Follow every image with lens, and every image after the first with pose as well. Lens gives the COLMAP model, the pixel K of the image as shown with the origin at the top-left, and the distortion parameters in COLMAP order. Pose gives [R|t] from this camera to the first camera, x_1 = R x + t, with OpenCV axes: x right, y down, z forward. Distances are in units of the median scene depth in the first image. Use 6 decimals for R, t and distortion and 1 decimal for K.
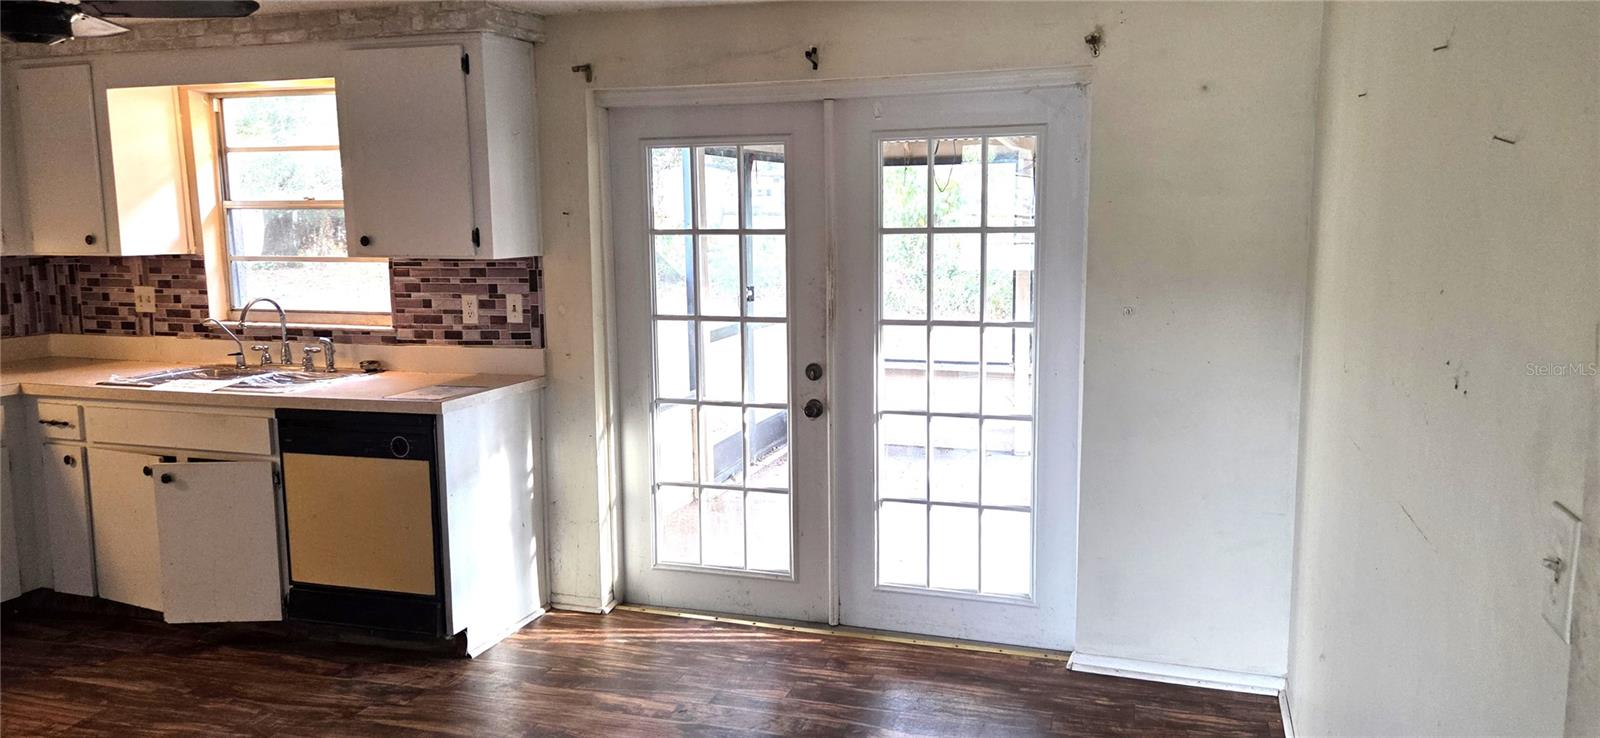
lens RADIAL K [[1148.6, 0, 786.7], [0, 1148.6, 366.9], [0, 0, 1]] dist [0.066617, -0.019661]
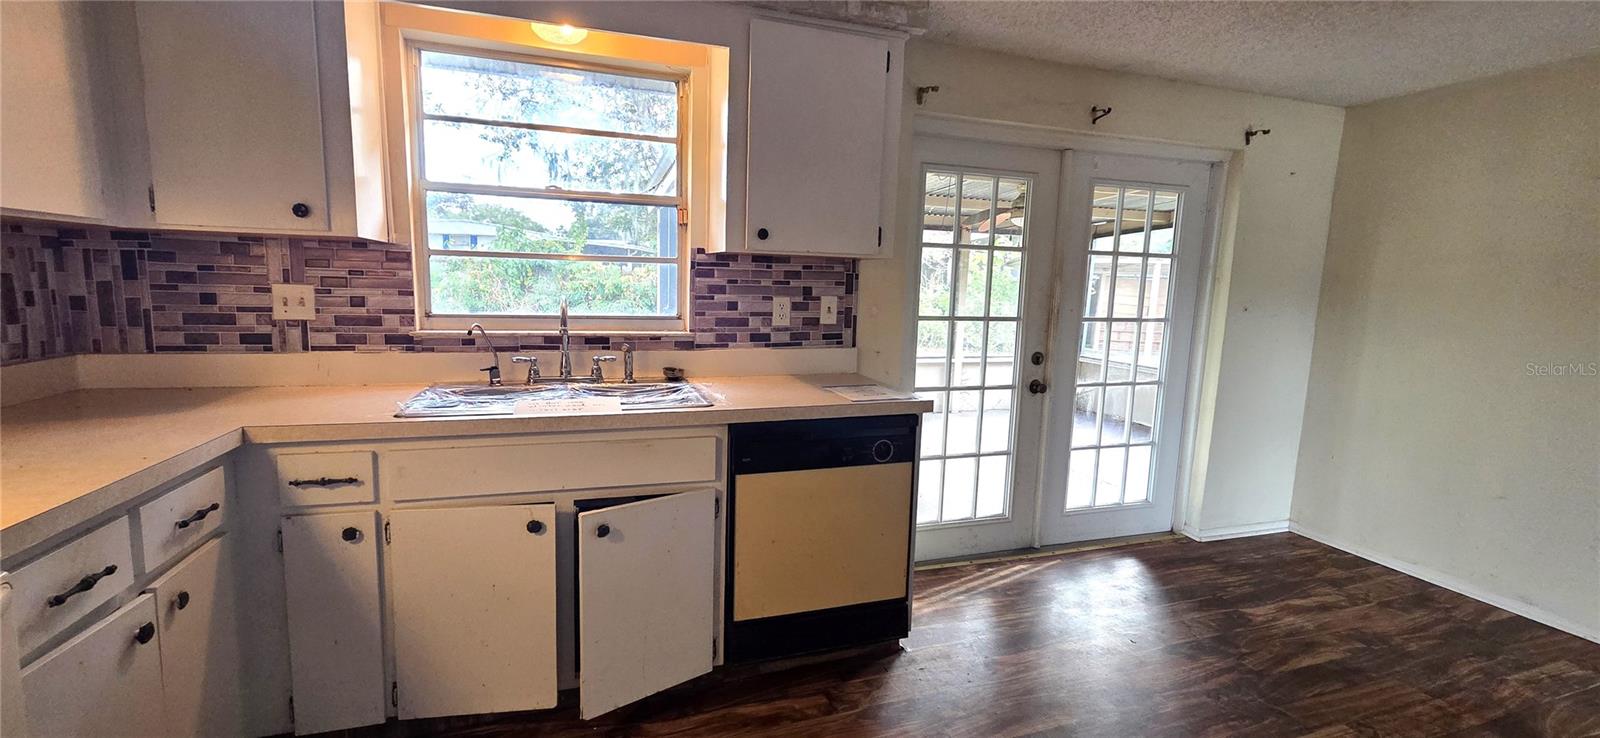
lens RADIAL K [[664.8, 0, 836.6], [0, 664.8, 370.5], [0, 0, 1]] dist [0.007650, -0.000079]
pose [[0.796761, -0.050232, 0.602203, -0.610746], [0.047790, 0.998656, 0.020072, -0.007856], [-0.602402, 0.012786, 0.798090, 0.526523]]
